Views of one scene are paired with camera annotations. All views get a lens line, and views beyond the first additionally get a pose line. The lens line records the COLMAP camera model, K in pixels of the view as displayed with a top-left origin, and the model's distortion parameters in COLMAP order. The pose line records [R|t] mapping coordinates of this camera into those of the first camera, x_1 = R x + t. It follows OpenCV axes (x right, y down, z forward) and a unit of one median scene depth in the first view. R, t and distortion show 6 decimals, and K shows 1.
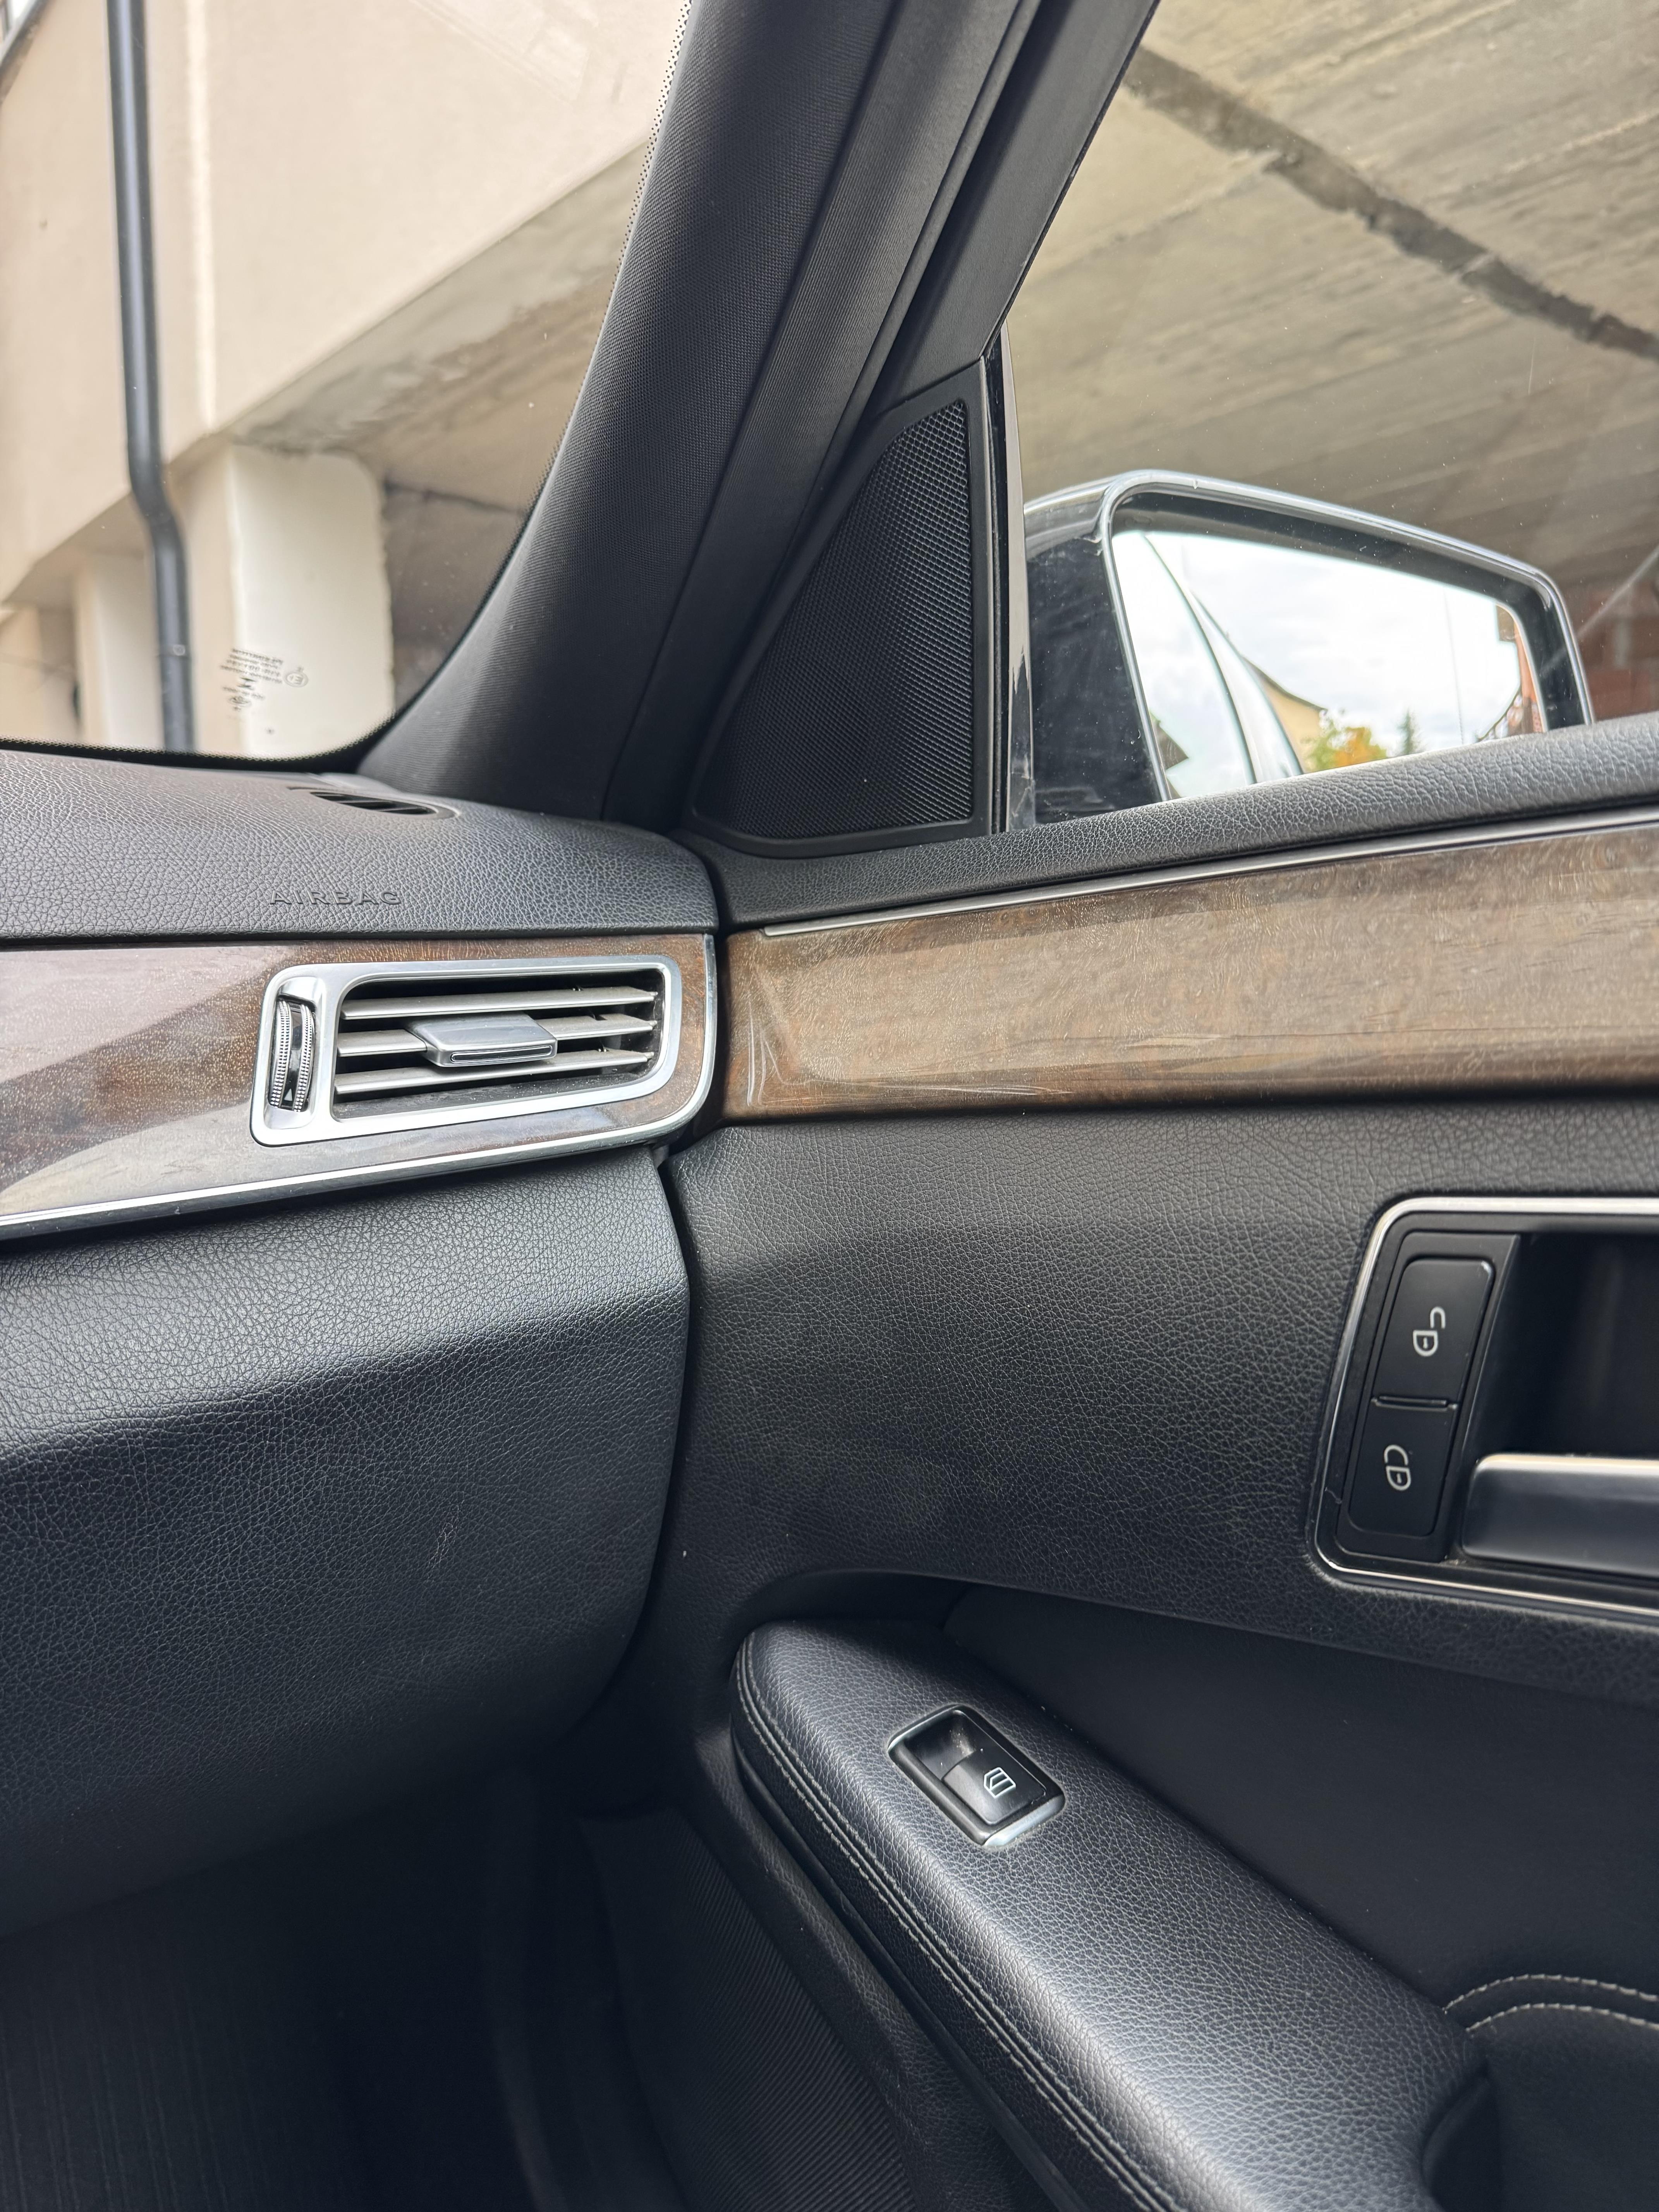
lens RADIAL K [[1524.5, 0, 829.5], [0, 1524.5, 1106.0], [0, 0, 1]] dist [0.103754, -0.170491]
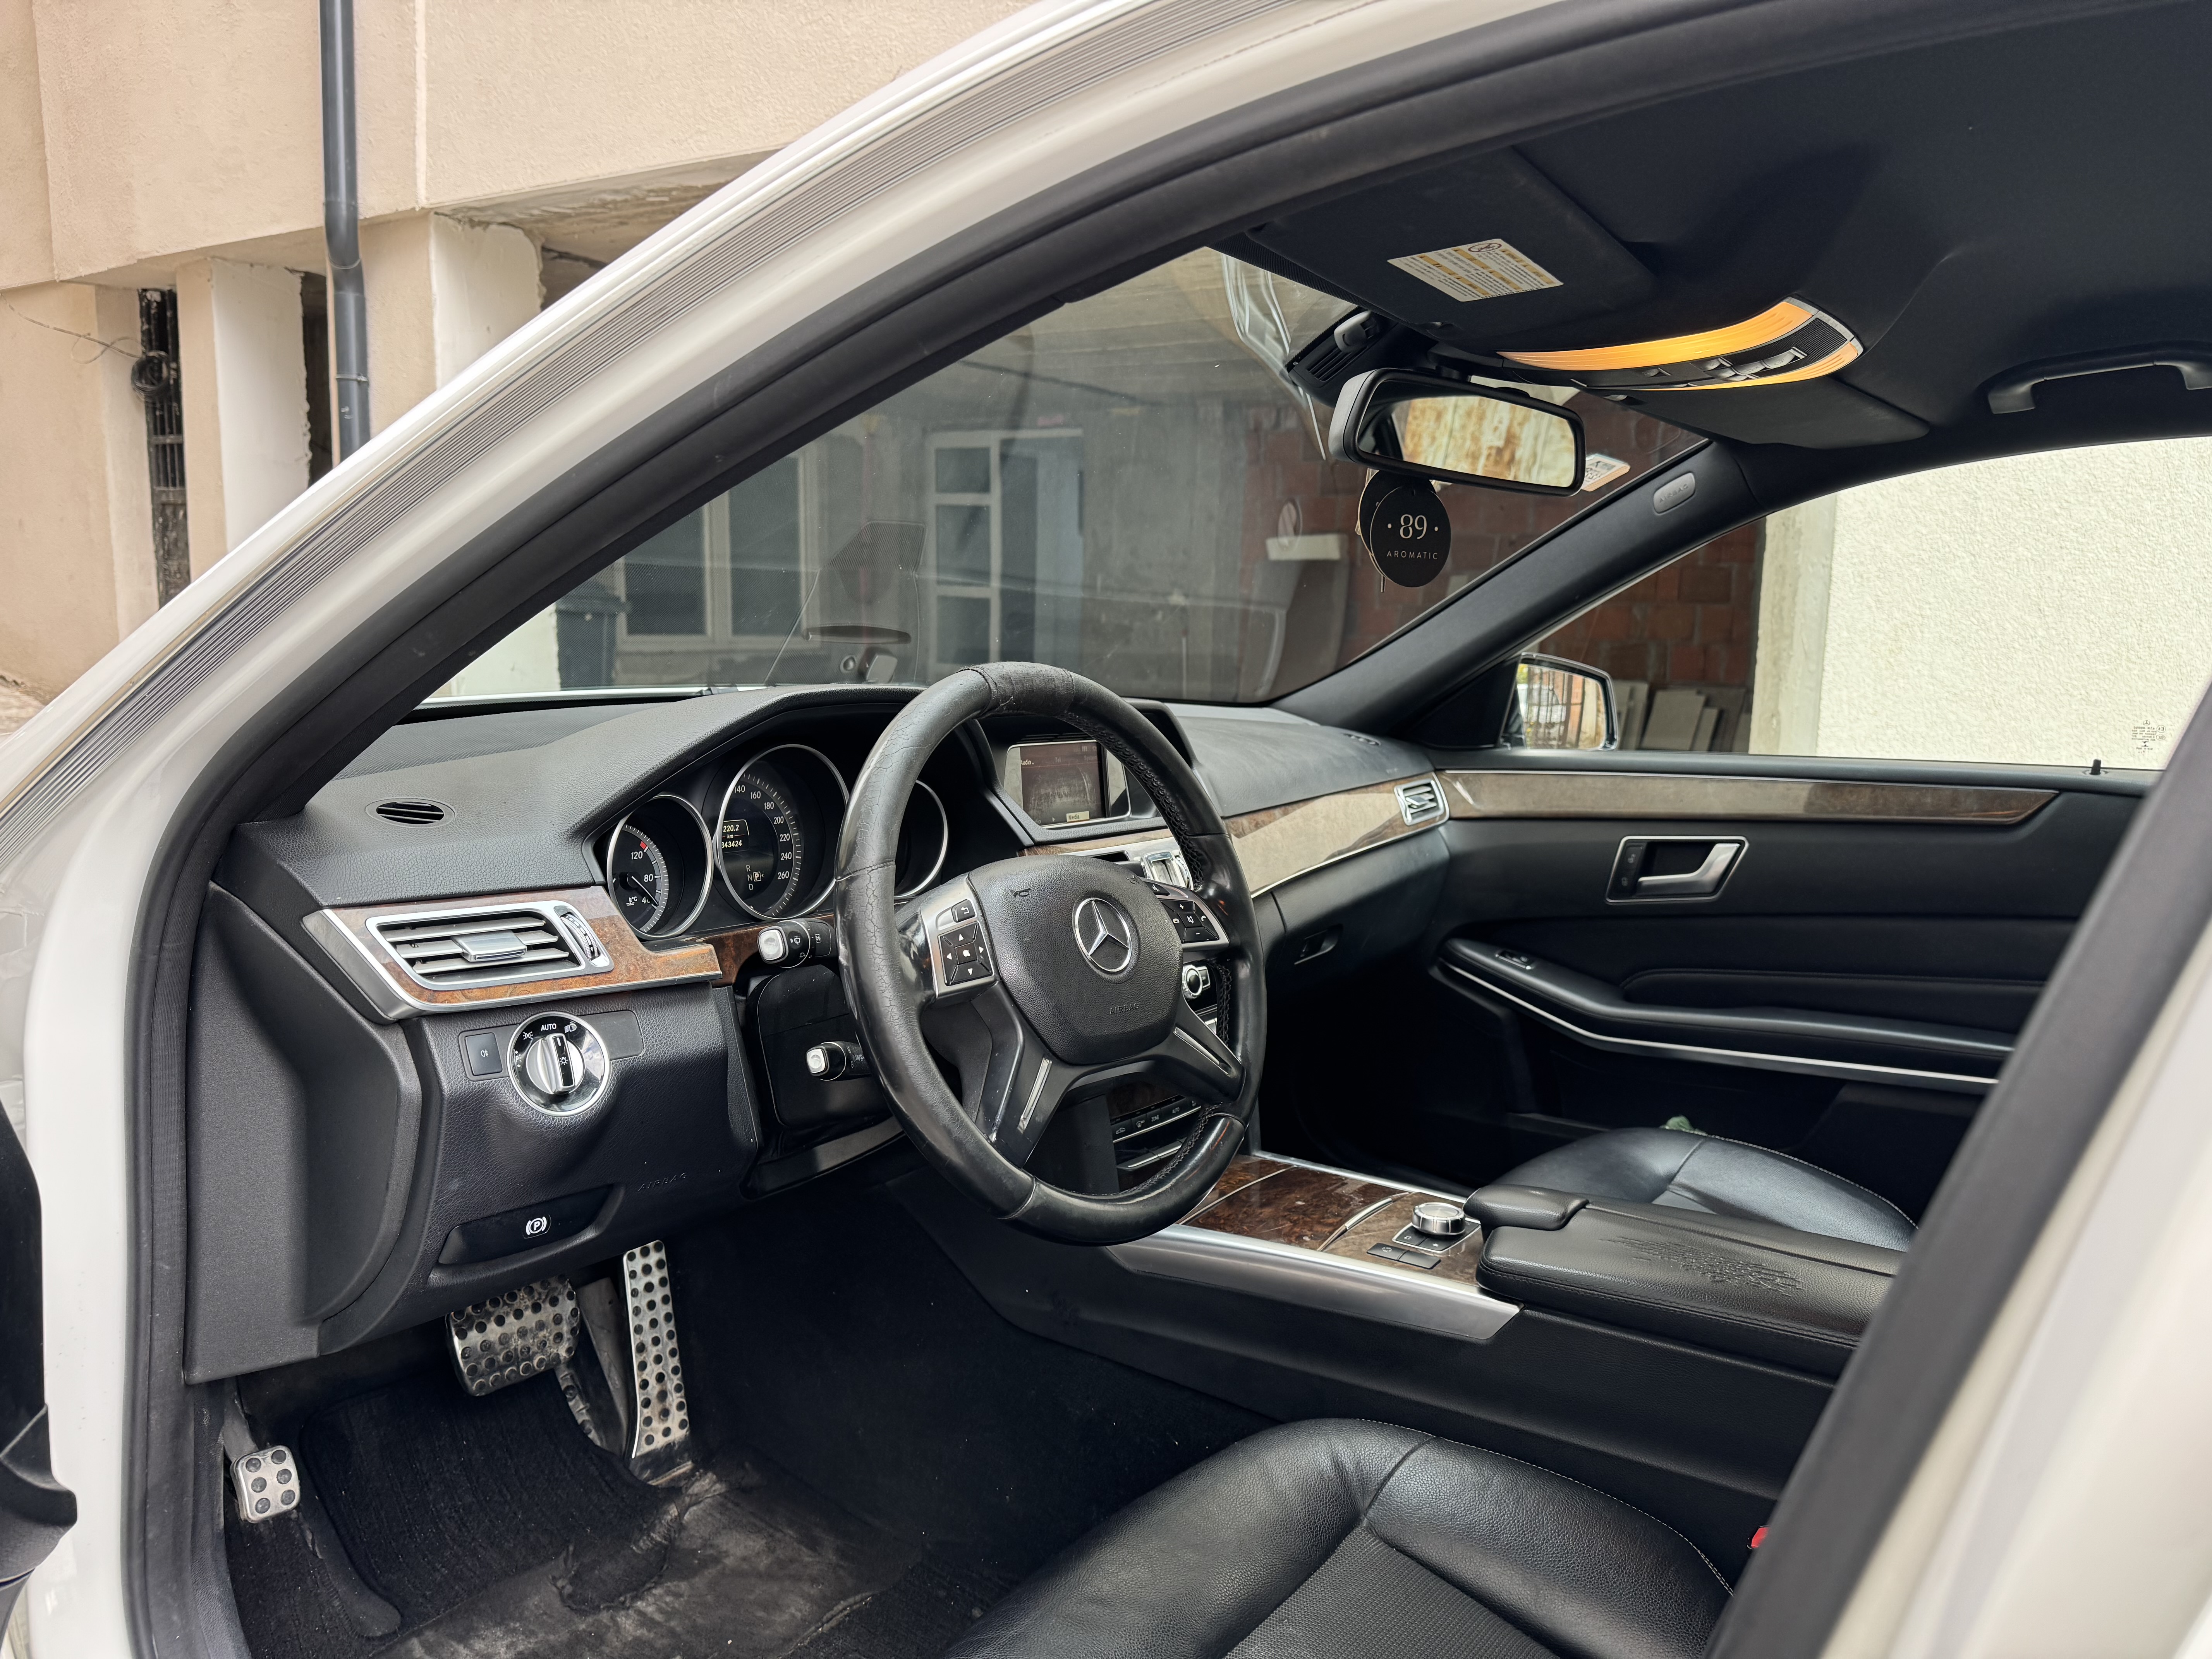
lens RADIAL K [[1526.2, 0, 1047.9], [0, 1526.2, 865.6], [0, 0, 1]] dist [0.004607, -0.003653]
pose [[0.960308, -0.000045, 0.278941, -2.377519], [-0.019270, 0.997600, 0.066503, -0.124480], [-0.278275, -0.069238, 0.958003, -2.798971]]
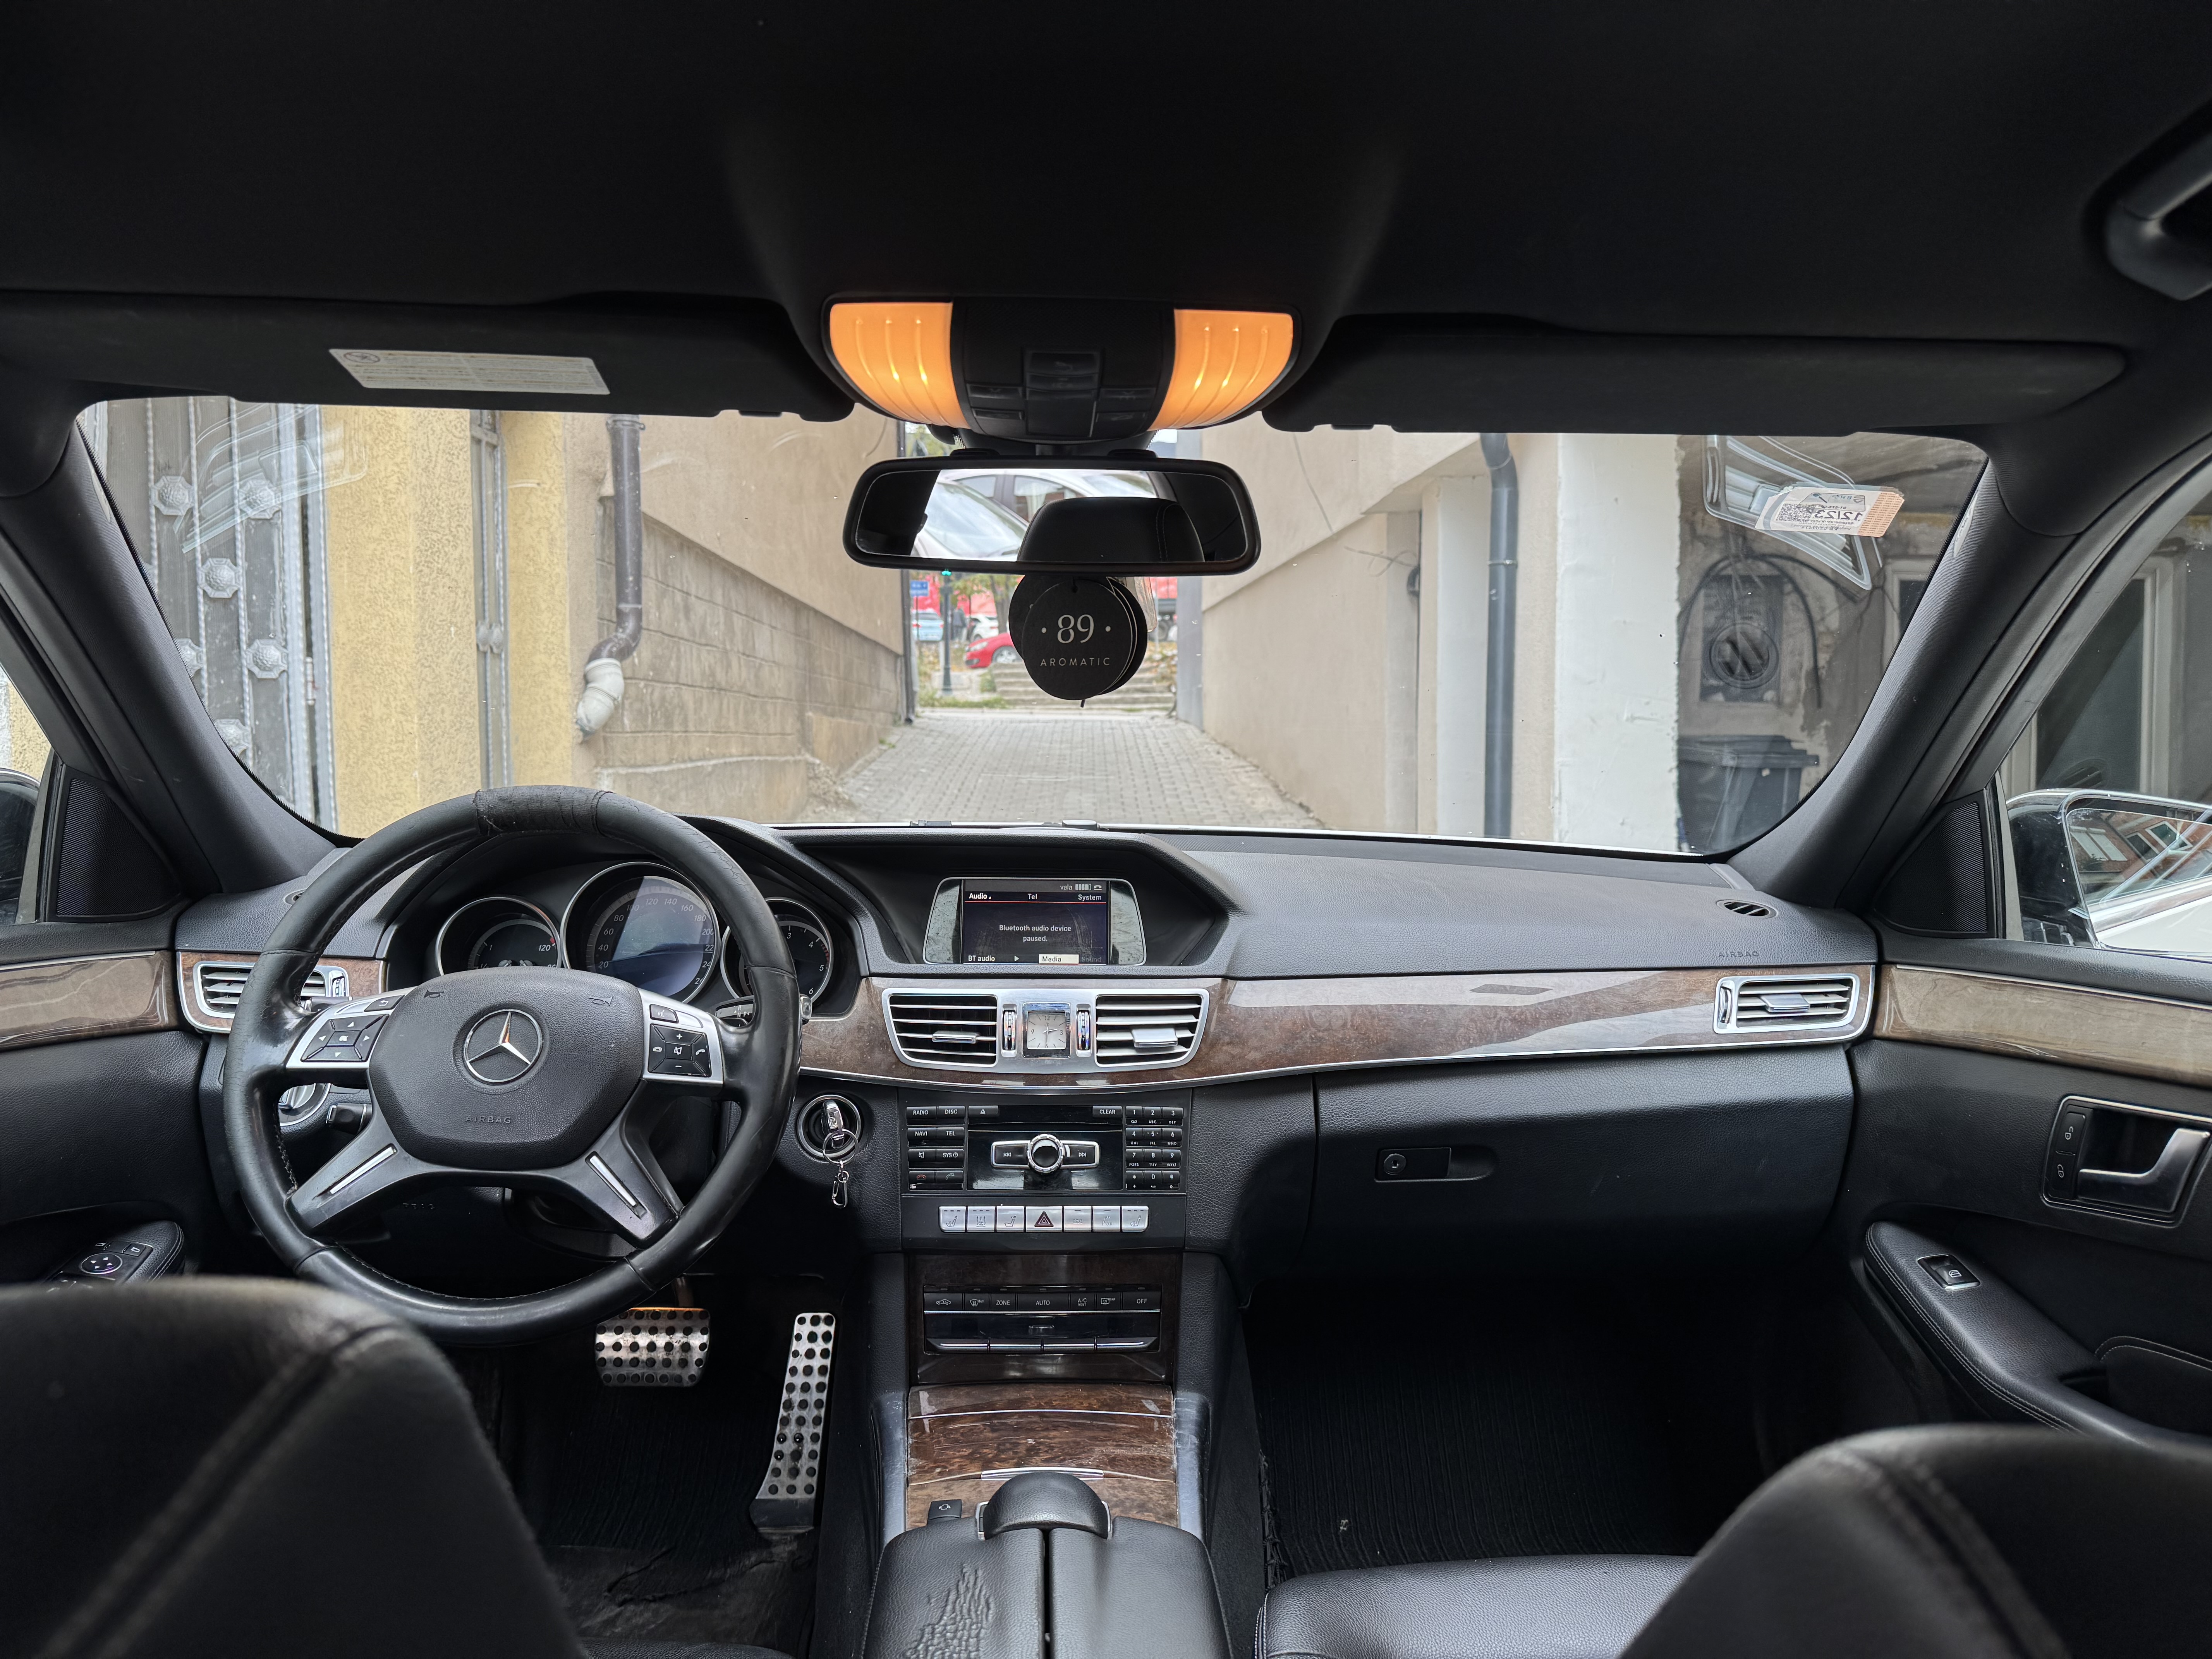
lens RADIAL K [[1510.8, 0, 1129.0], [0, 1510.8, 828.0], [0, 0, 1]] dist [0.003495, -0.017520]
pose [[0.828433, 0.047531, -0.558068, 0.336892], [-0.071425, 0.997223, -0.021095, -0.222236], [0.555516, 0.057336, 0.829527, -2.128729]]
